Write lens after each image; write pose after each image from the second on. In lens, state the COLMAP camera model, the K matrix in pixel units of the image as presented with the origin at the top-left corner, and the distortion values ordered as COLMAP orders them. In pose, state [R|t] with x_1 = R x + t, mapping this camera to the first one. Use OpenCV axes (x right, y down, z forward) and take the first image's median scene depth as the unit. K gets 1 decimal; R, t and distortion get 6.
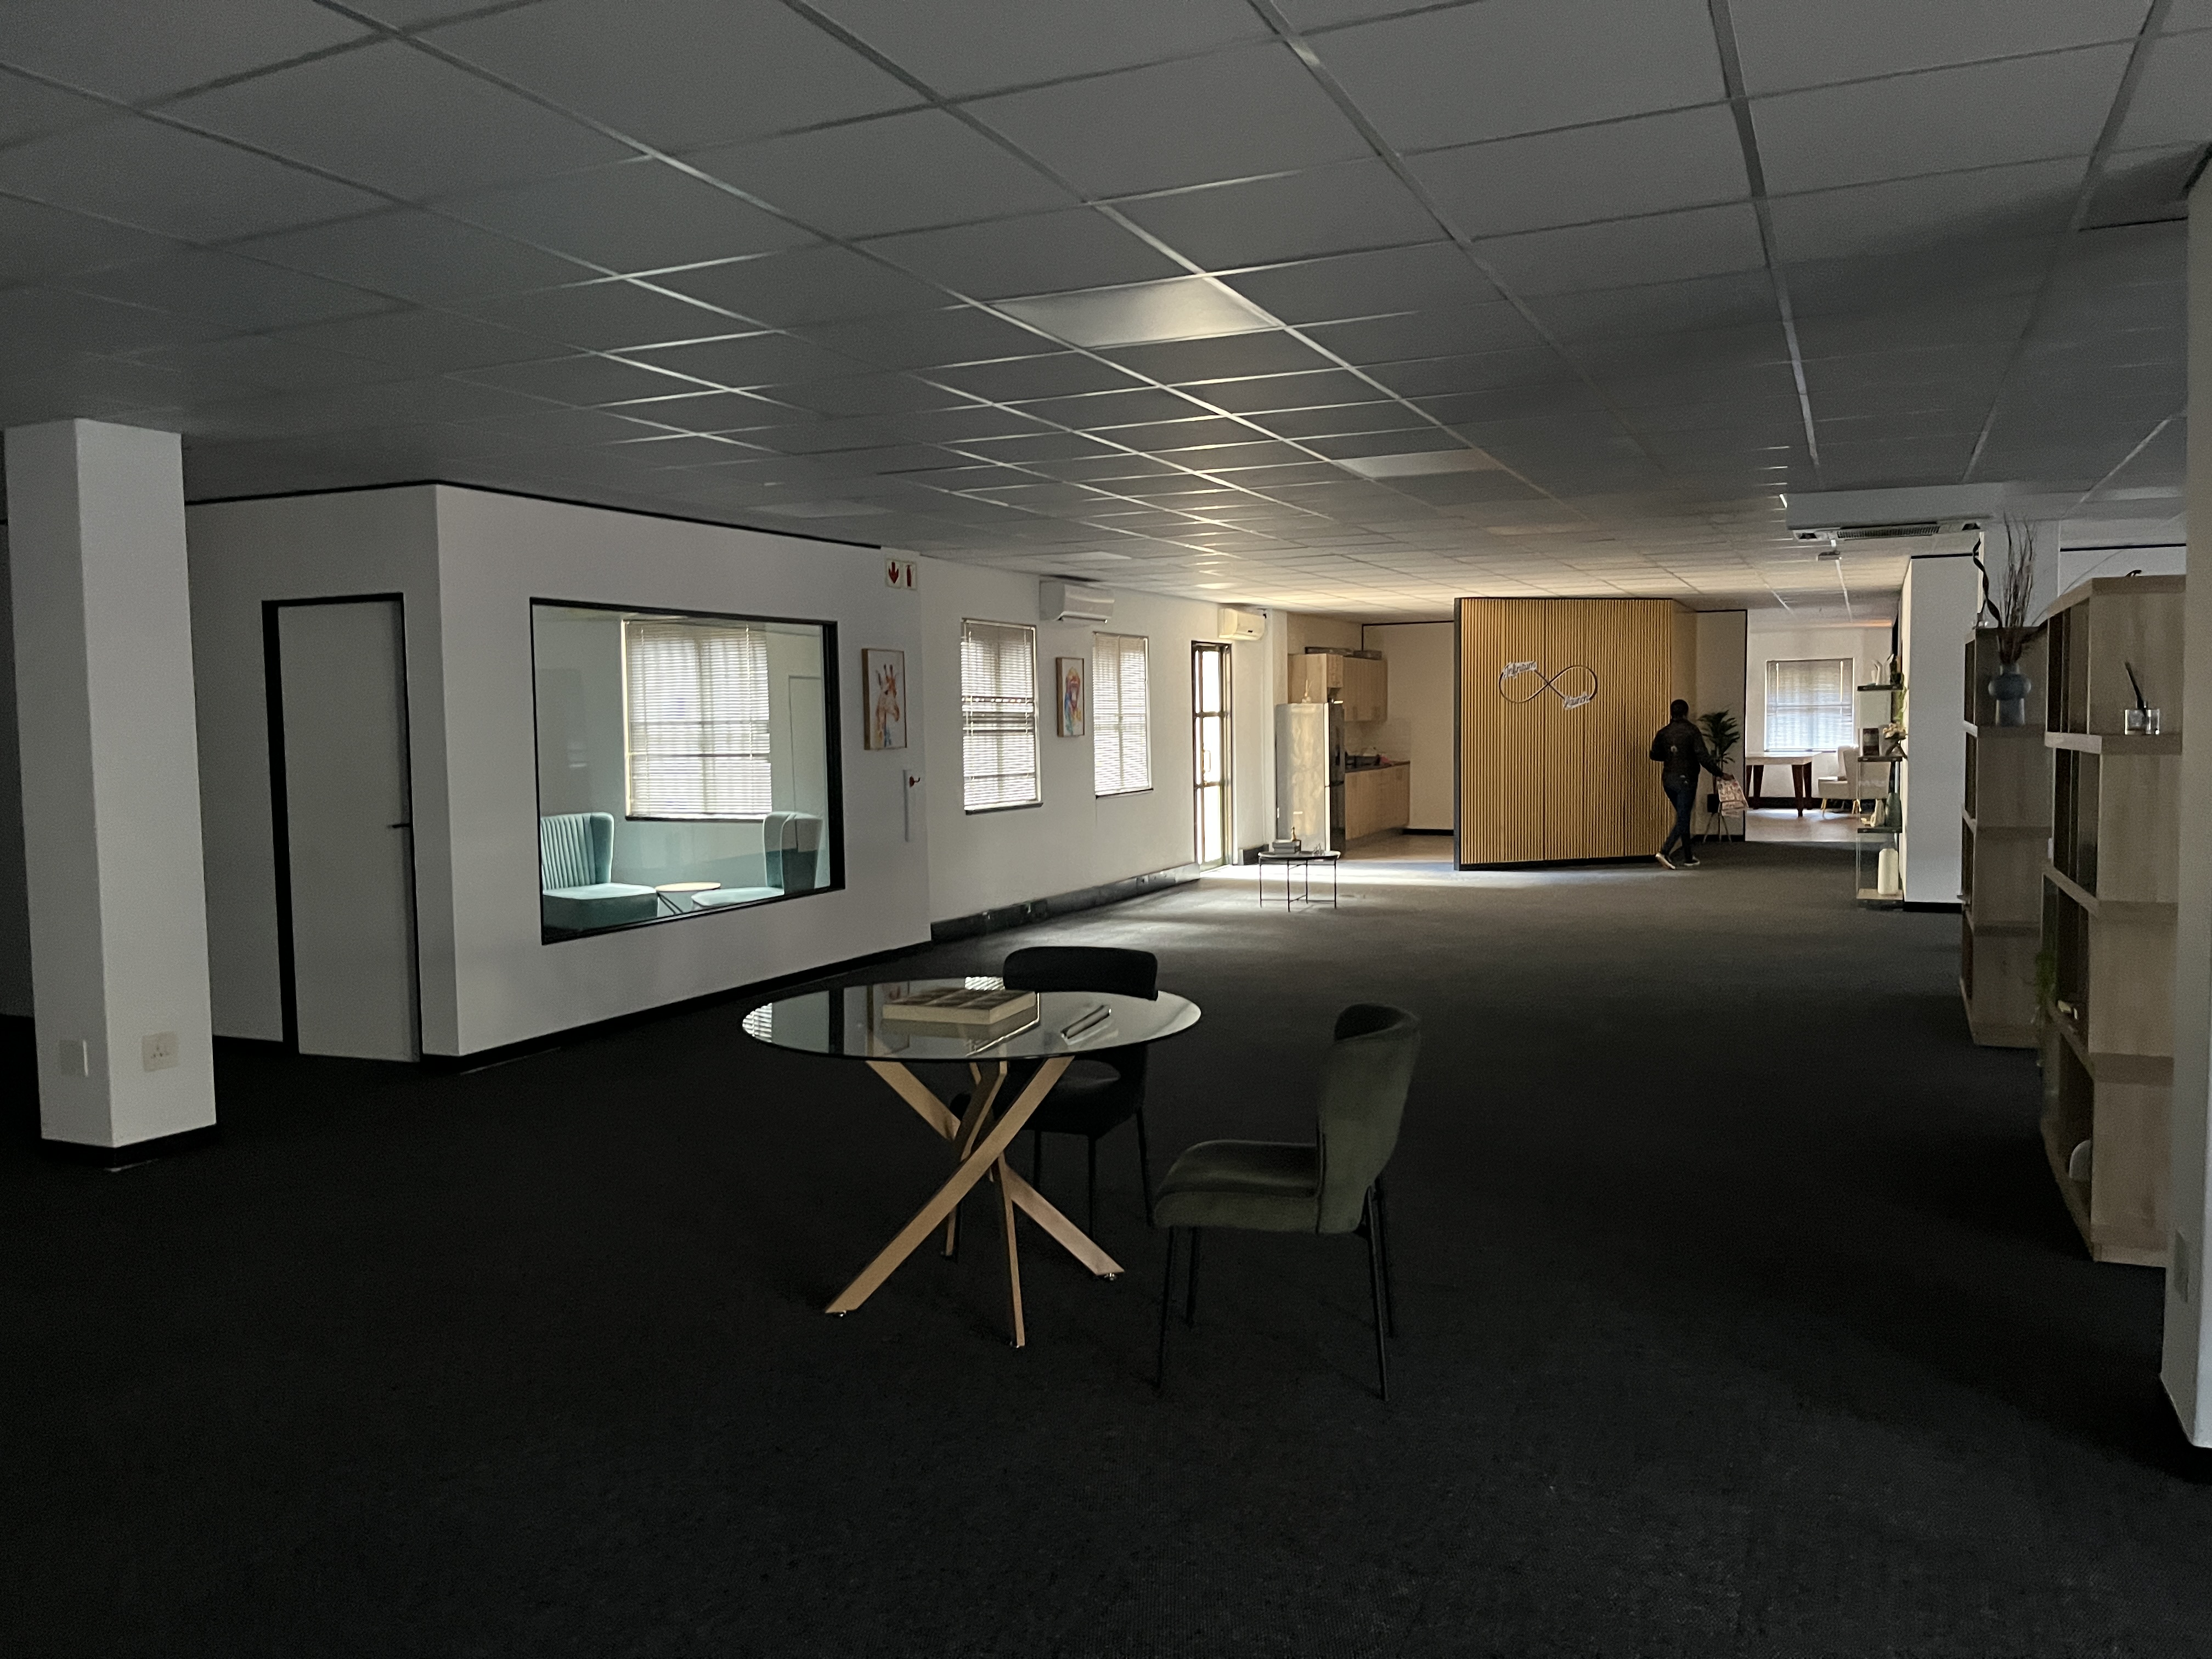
lens RADIAL K [[1661.7, 0, 1097.3], [0, 1661.7, 825.5], [0, 0, 1]] dist [0.062895, -0.088870]
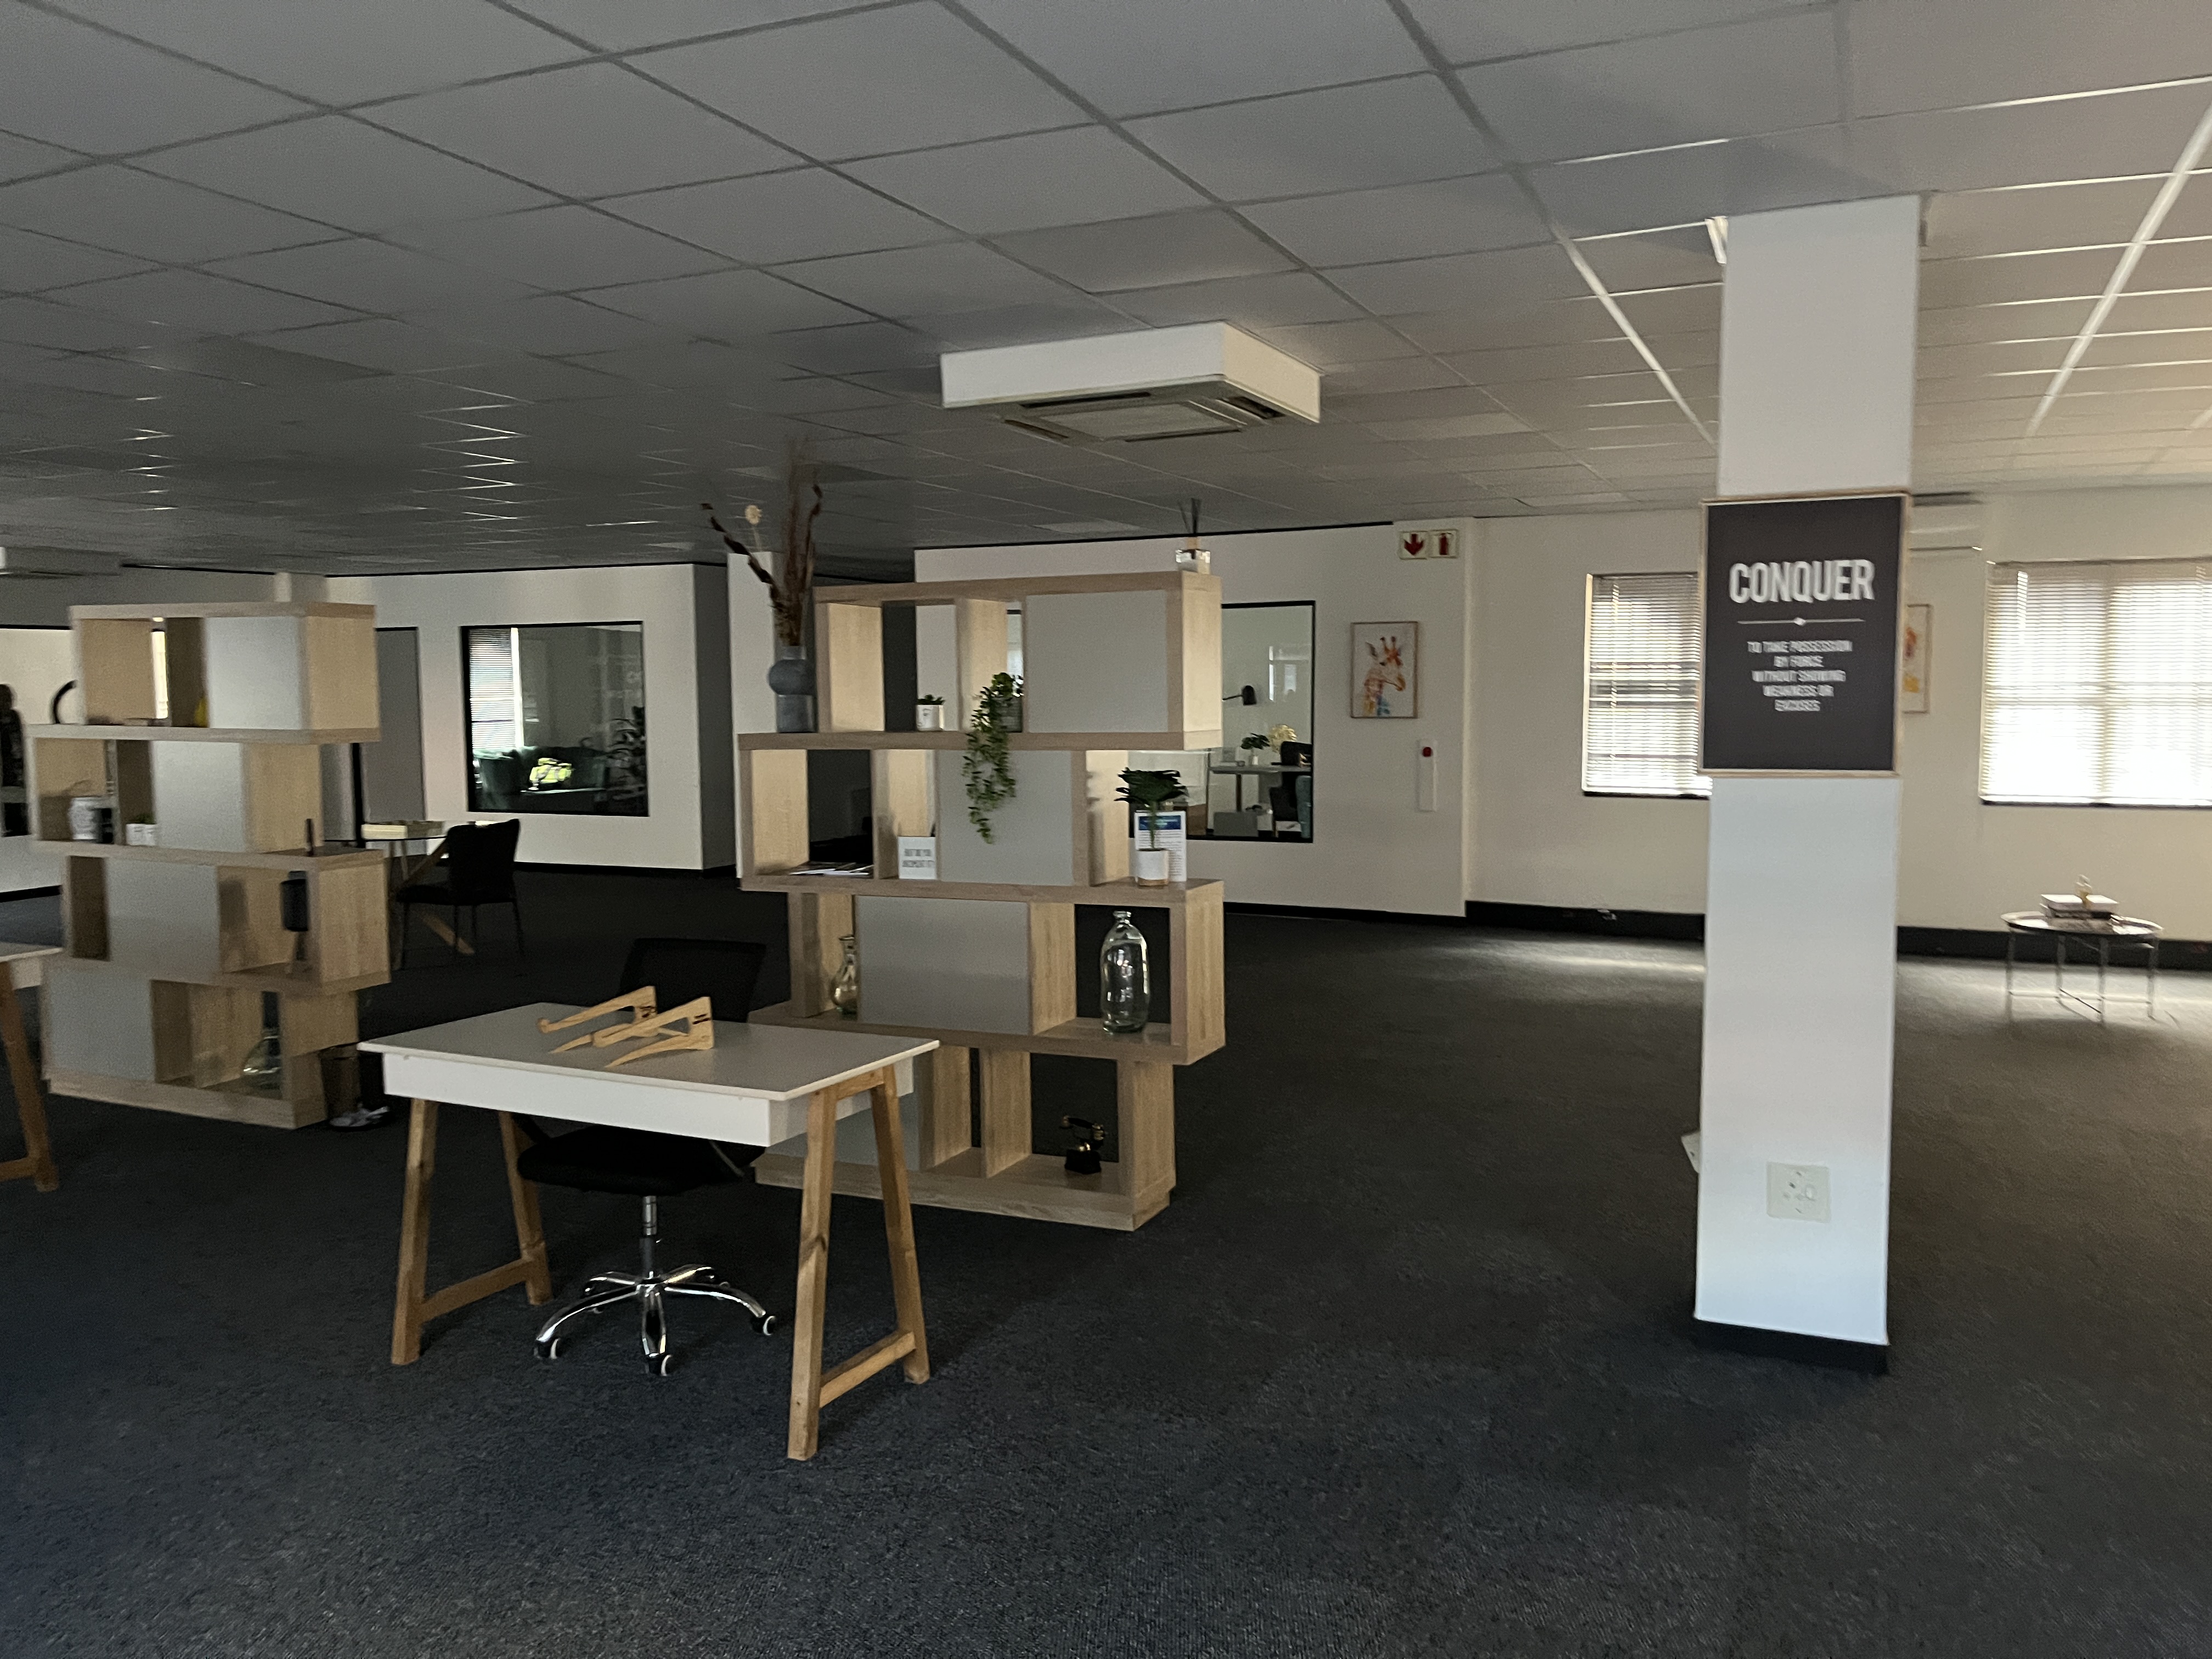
lens RADIAL K [[1661.7, 0, 1097.3], [0, 1661.7, 825.5], [0, 0, 1]] dist [0.062895, -0.088870]
pose [[0.006175, 0.101672, -0.994799, 0.892445], [-0.059413, 0.993098, 0.101130, -0.072266], [0.998214, 0.058480, 0.012173, 0.795380]]
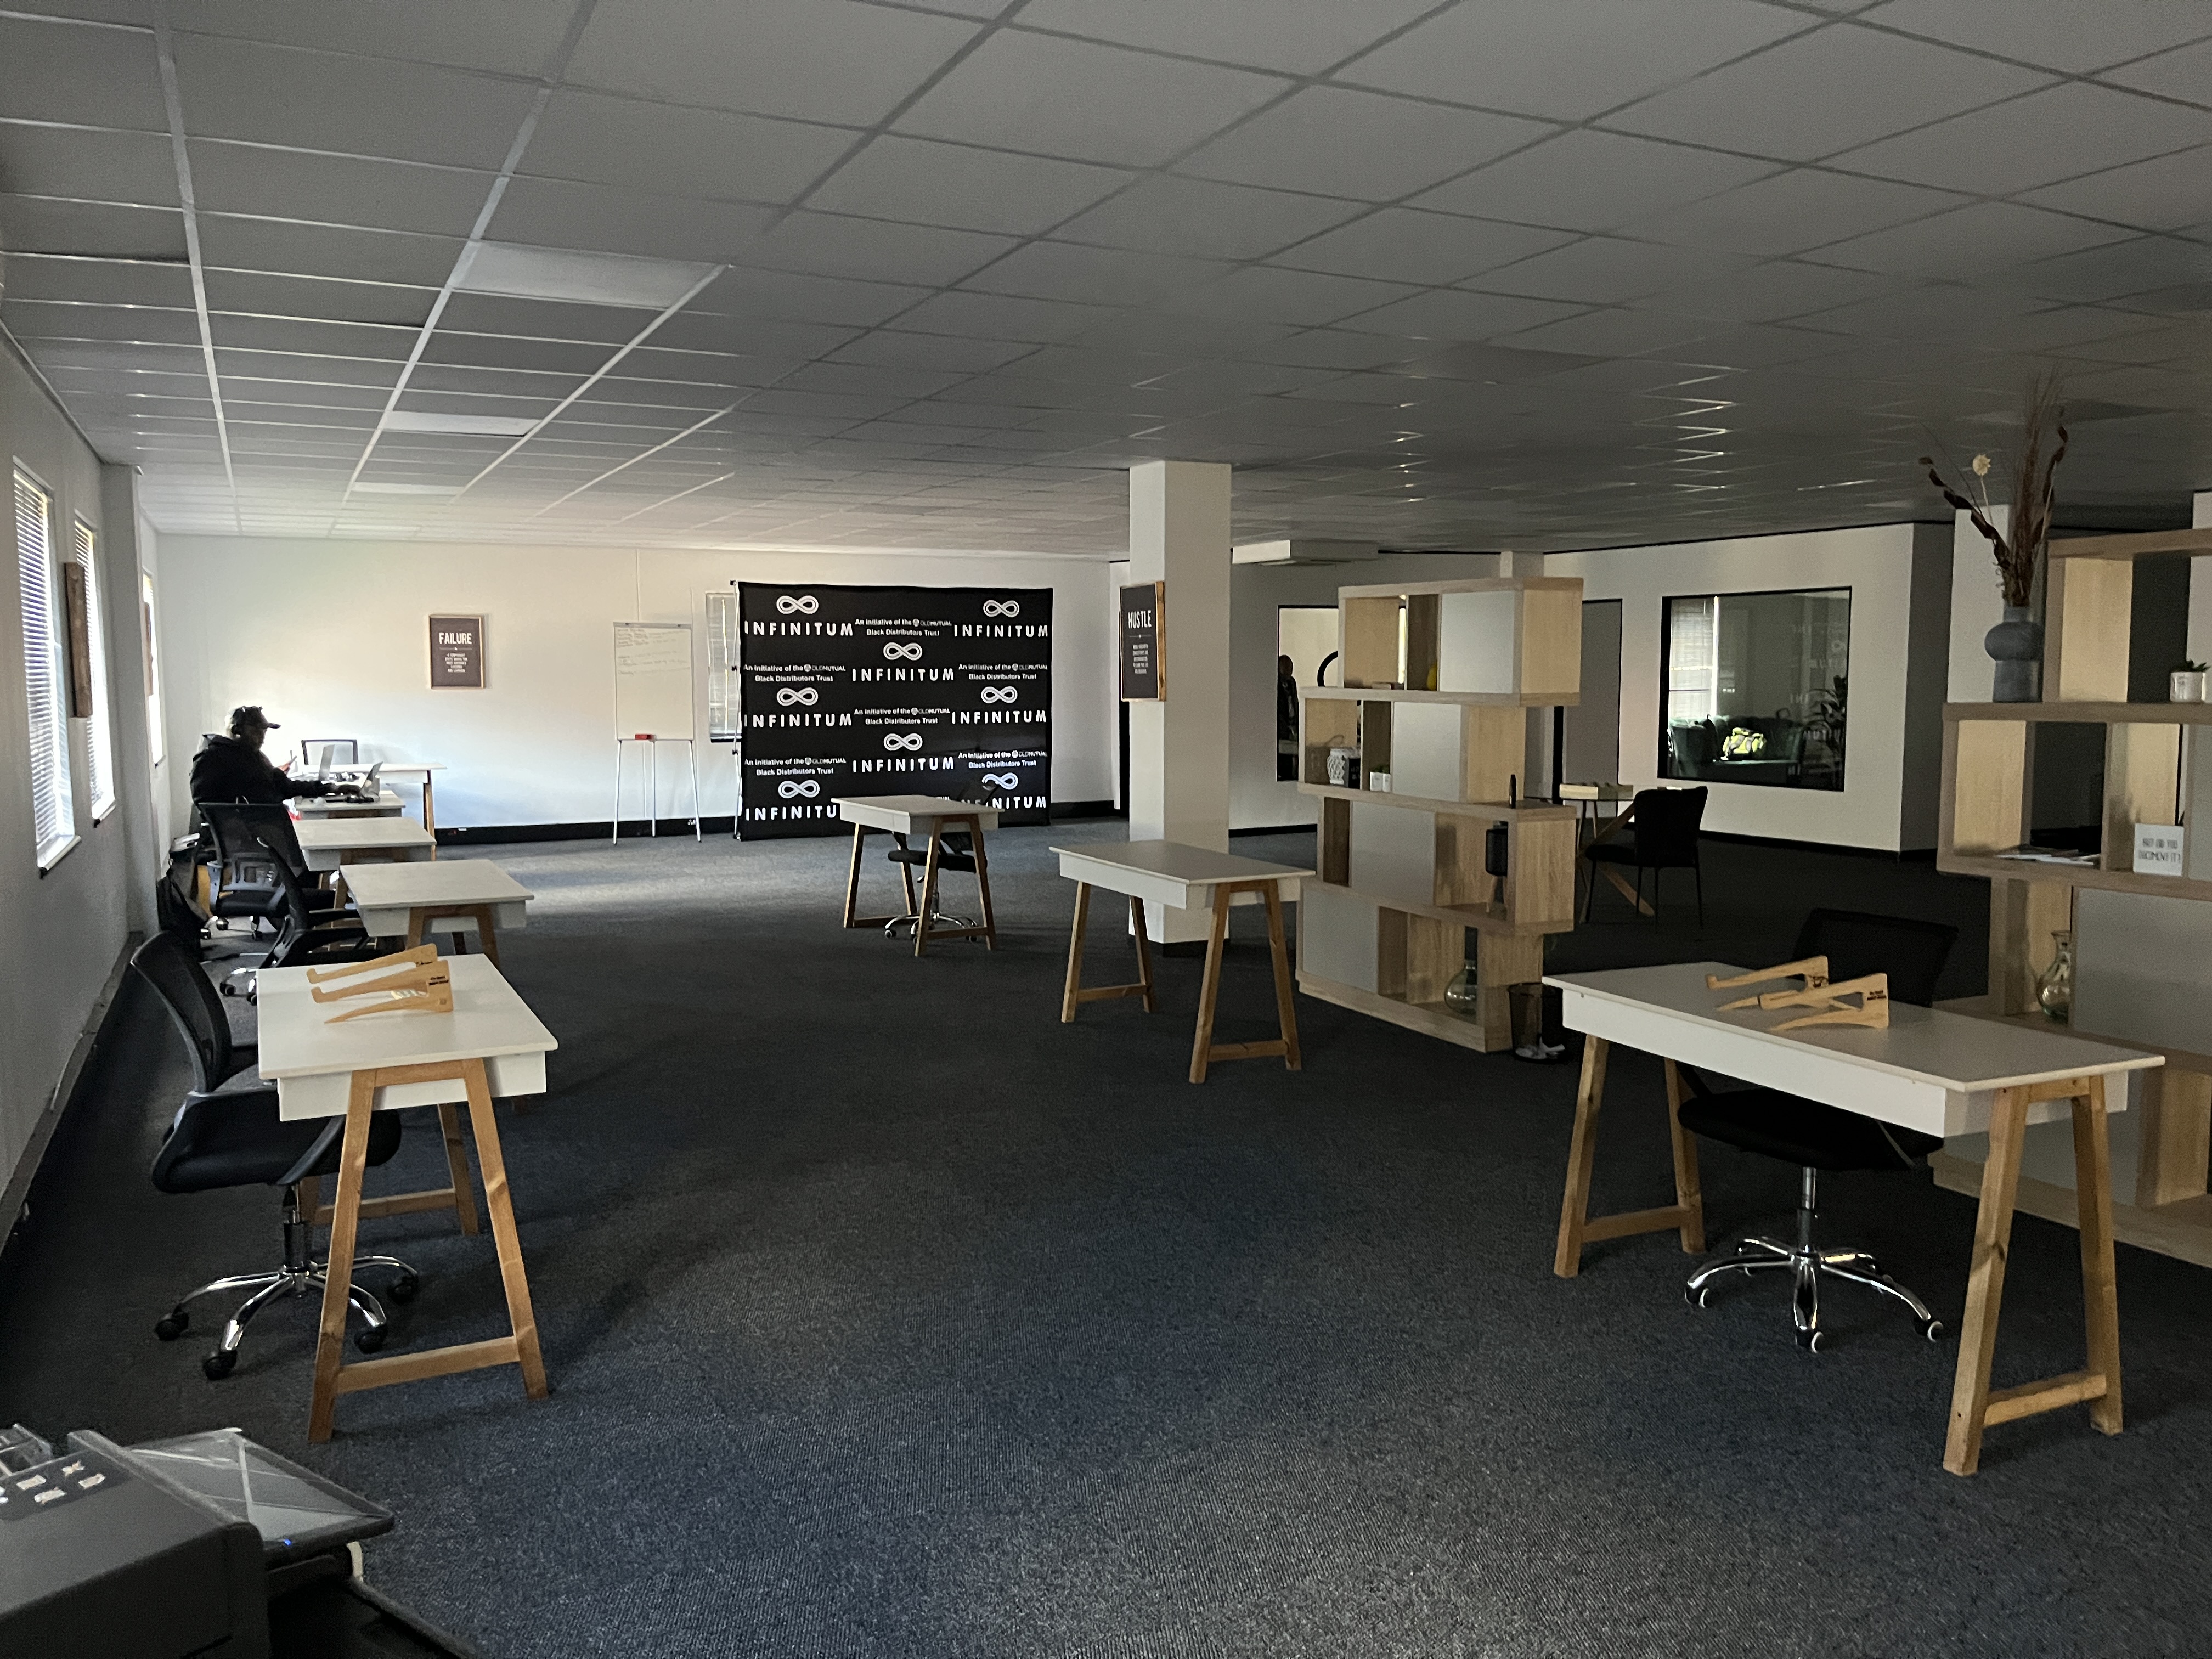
lens RADIAL K [[1661.7, 0, 1097.3], [0, 1661.7, 825.5], [0, 0, 1]] dist [0.062895, -0.088870]
pose [[-0.629281, 0.094692, -0.771388, 0.914297], [-0.037522, 0.987690, 0.151854, -0.070423], [0.776272, 0.124503, -0.617982, 0.806733]]
